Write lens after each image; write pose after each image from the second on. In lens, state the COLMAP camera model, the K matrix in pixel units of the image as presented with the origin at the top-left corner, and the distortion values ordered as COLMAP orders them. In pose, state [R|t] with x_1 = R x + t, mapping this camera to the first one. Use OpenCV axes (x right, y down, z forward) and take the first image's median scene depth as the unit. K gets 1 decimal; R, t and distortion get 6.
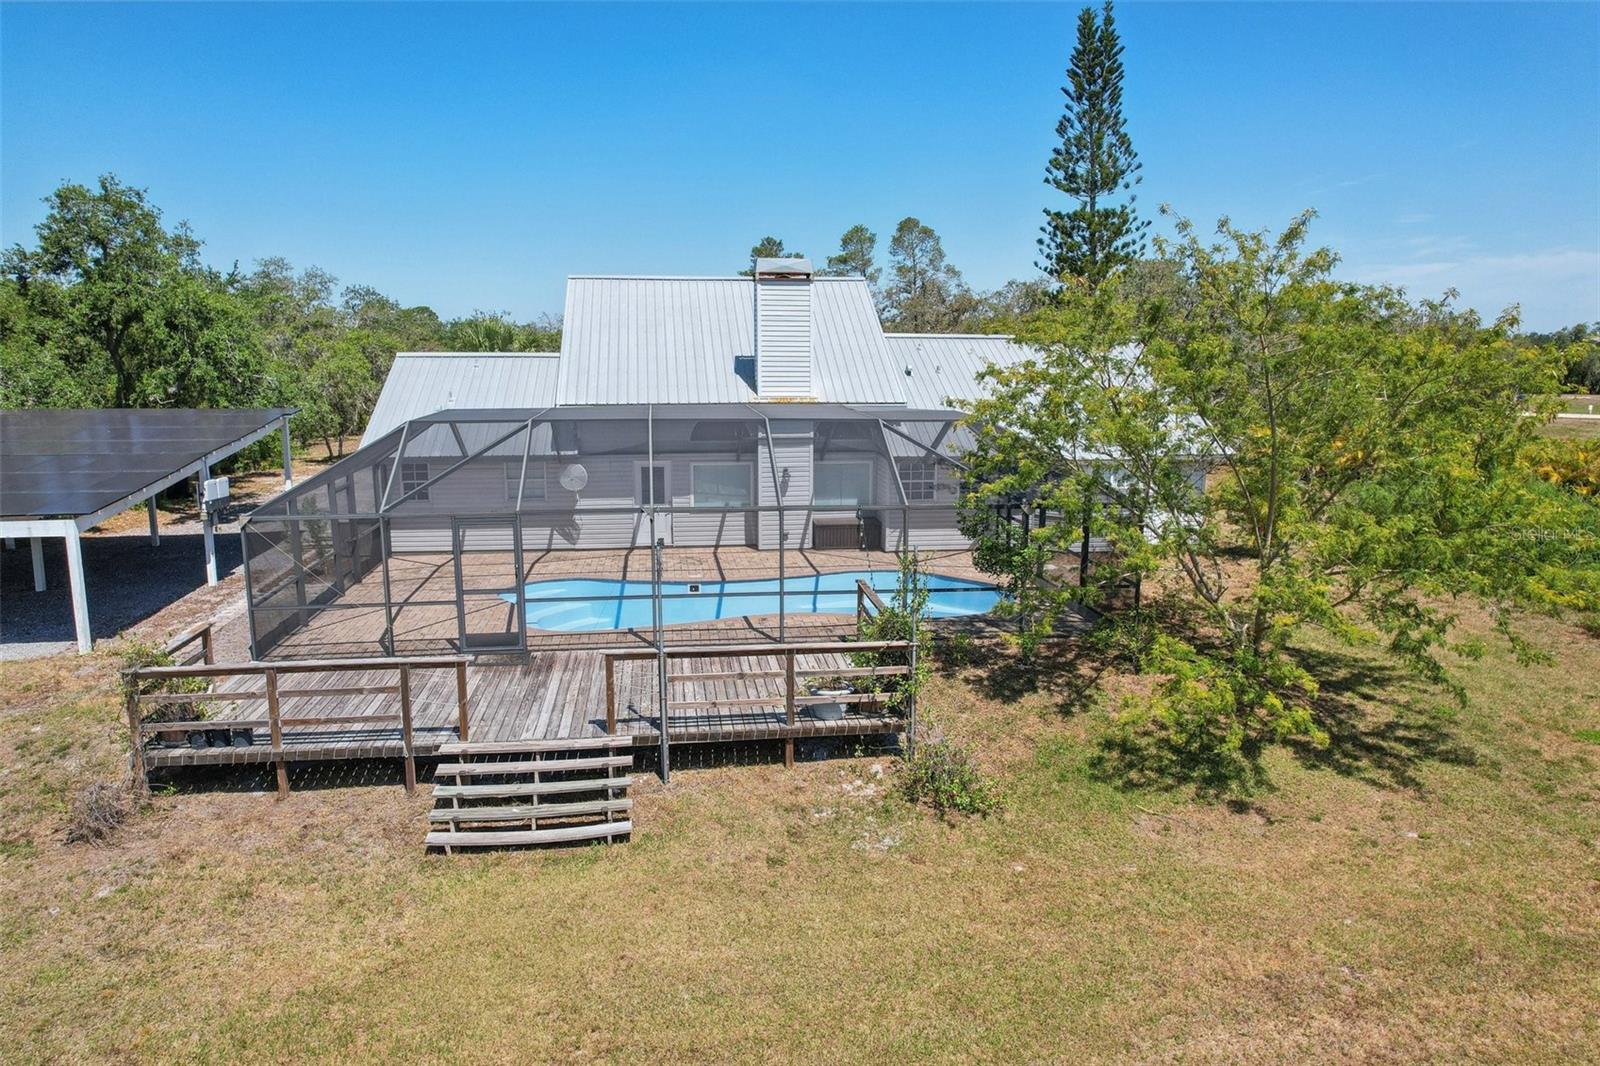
lens RADIAL K [[1034.0, 0, 800.7], [0, 1034.0, 507.8], [0, 0, 1]] dist [-0.044640, -0.000110]
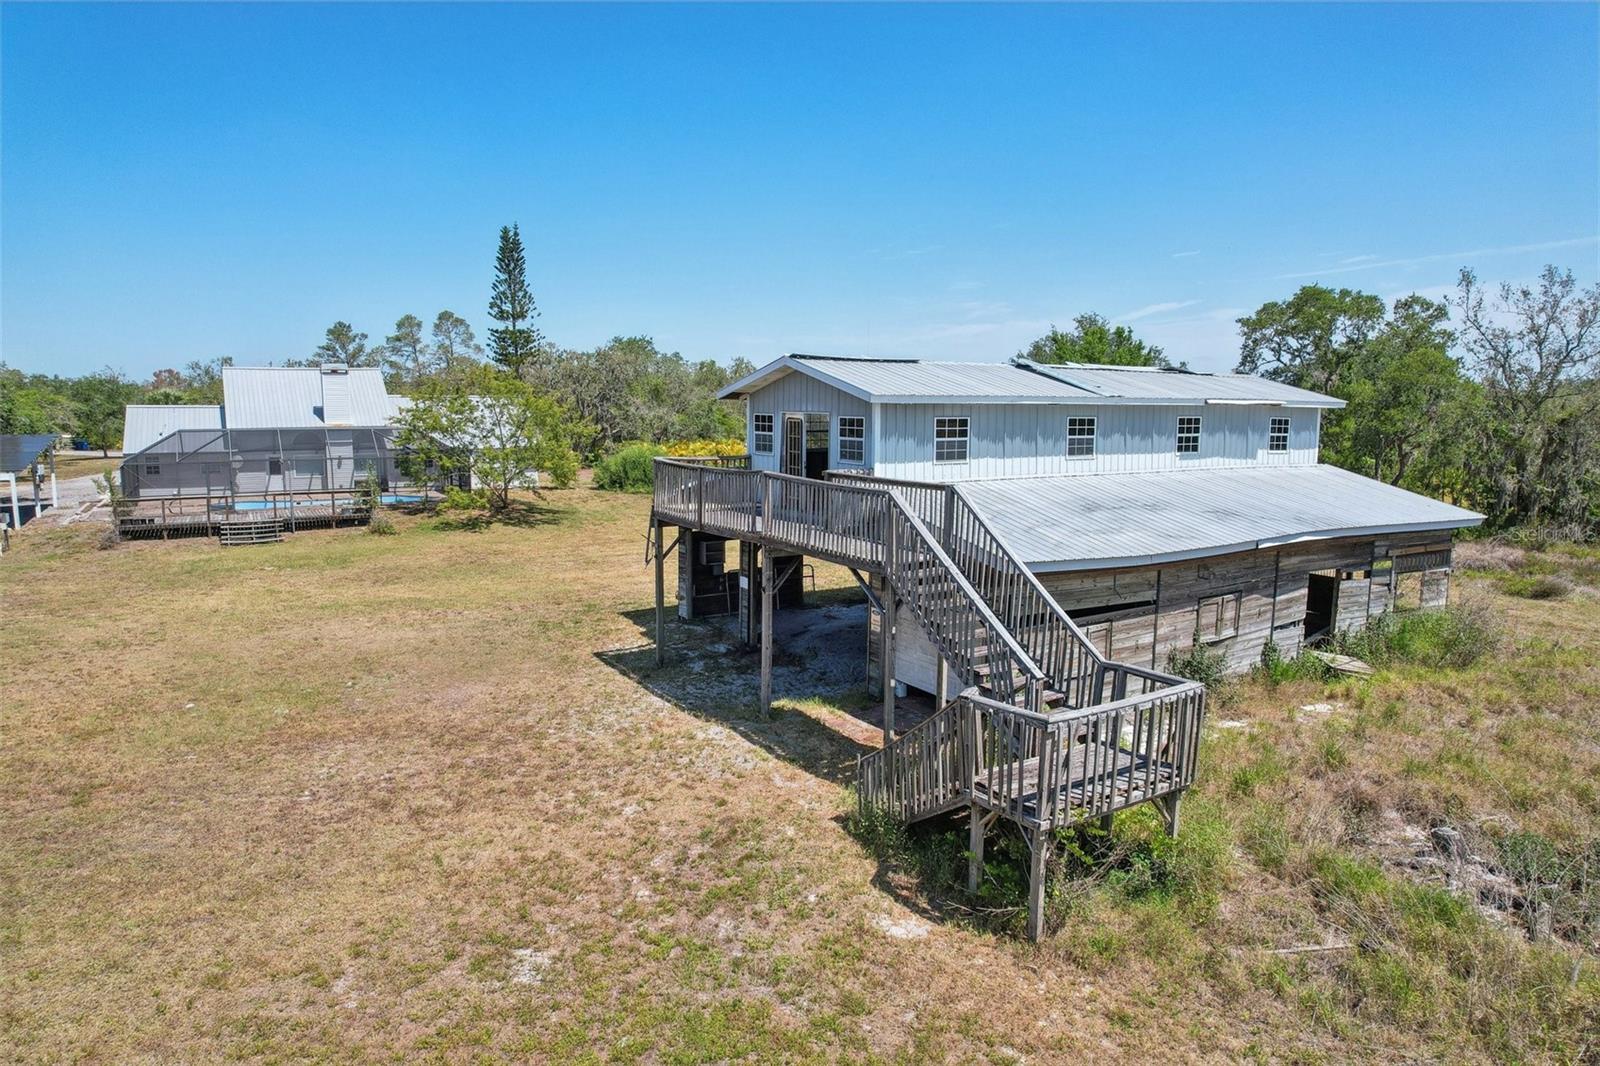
lens RADIAL K [[1034.0, 0, 800.7], [0, 1034.0, 507.8], [0, 0, 1]] dist [-0.044640, -0.000110]
pose [[0.930441, -0.040358, 0.364213, 0.072085], [0.058981, 0.997451, -0.040151, 0.155926], [-0.361664, 0.058840, 0.930450, -0.995161]]
